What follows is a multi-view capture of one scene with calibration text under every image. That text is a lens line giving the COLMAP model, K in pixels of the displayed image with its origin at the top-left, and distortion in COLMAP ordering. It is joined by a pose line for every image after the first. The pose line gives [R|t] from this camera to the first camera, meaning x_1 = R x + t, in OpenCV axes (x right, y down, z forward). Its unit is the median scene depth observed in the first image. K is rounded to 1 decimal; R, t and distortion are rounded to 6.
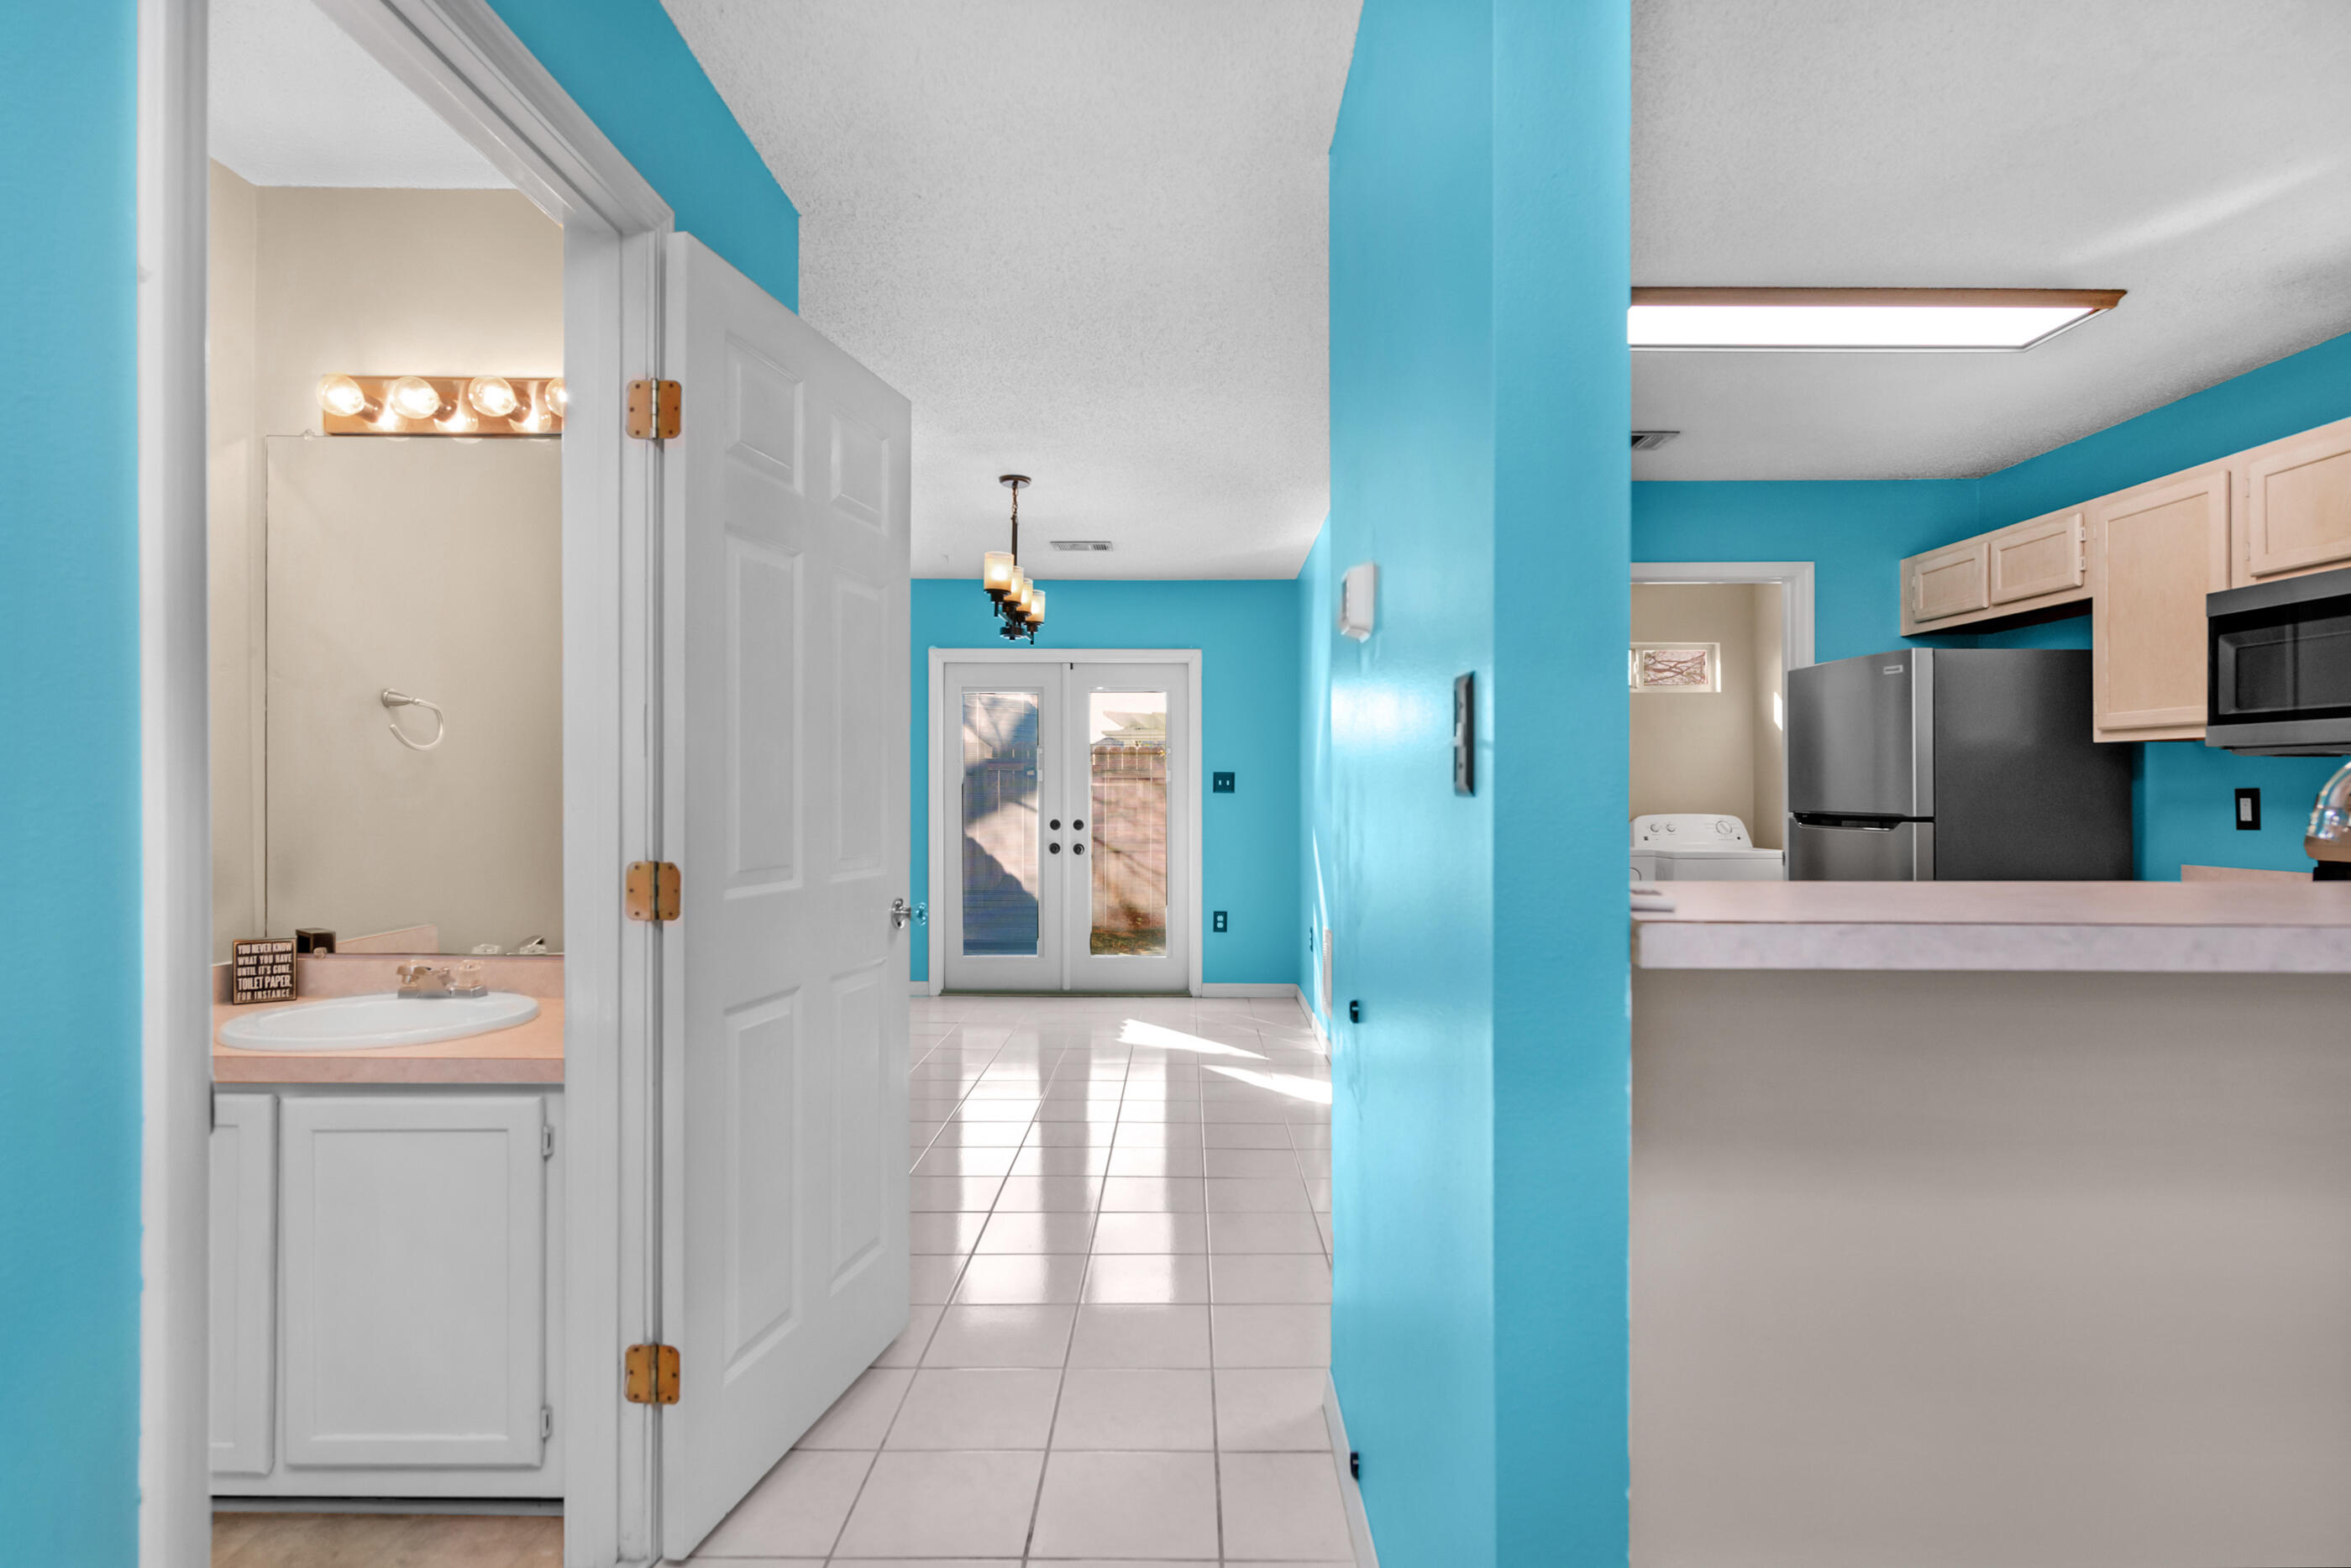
lens RADIAL K [[1294.5, 0, 1159.1], [0, 1294.5, 788.1], [0, 0, 1]] dist [-0.008023, 0.000072]
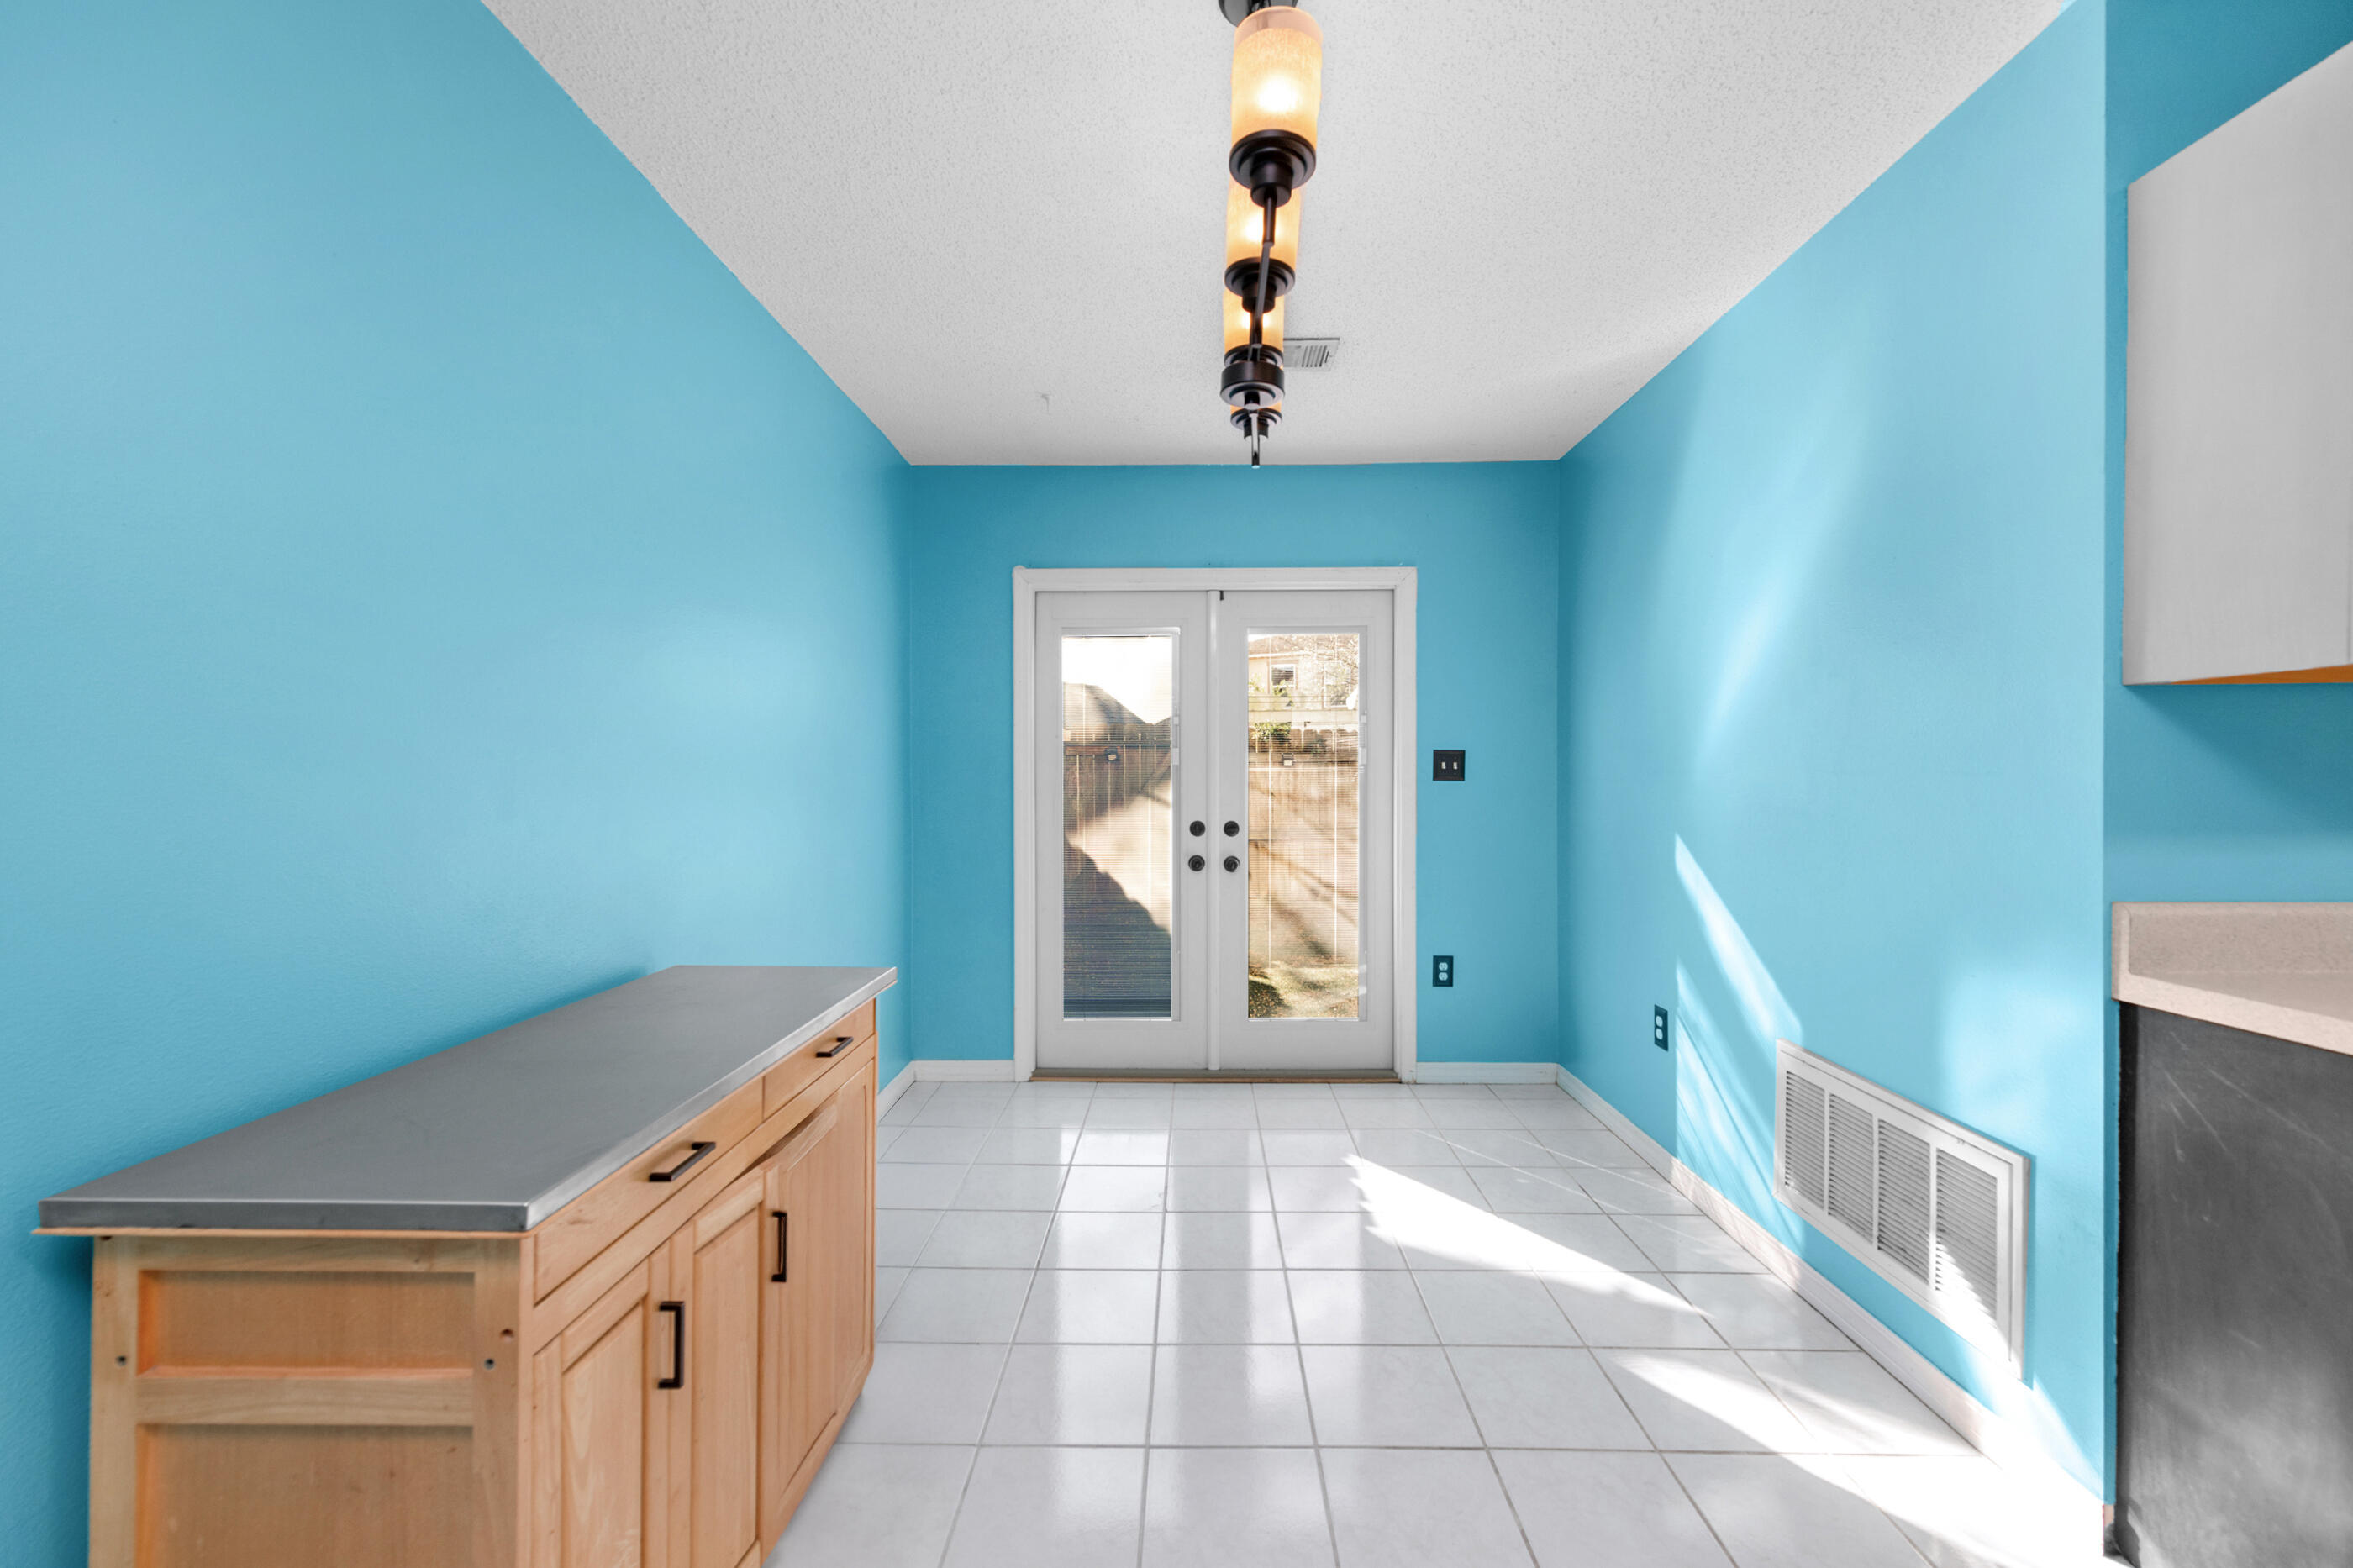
lens RADIAL K [[943.5, 0, 1187.3], [0, 943.5, 775.0], [0, 0, 1]] dist [0.002328, -0.000797]
pose [[0.999831, -0.001658, -0.018308, -0.077234], [0.001682, 0.999998, 0.001255, -0.000267], [0.018306, -0.001285, 0.999832, 0.503516]]
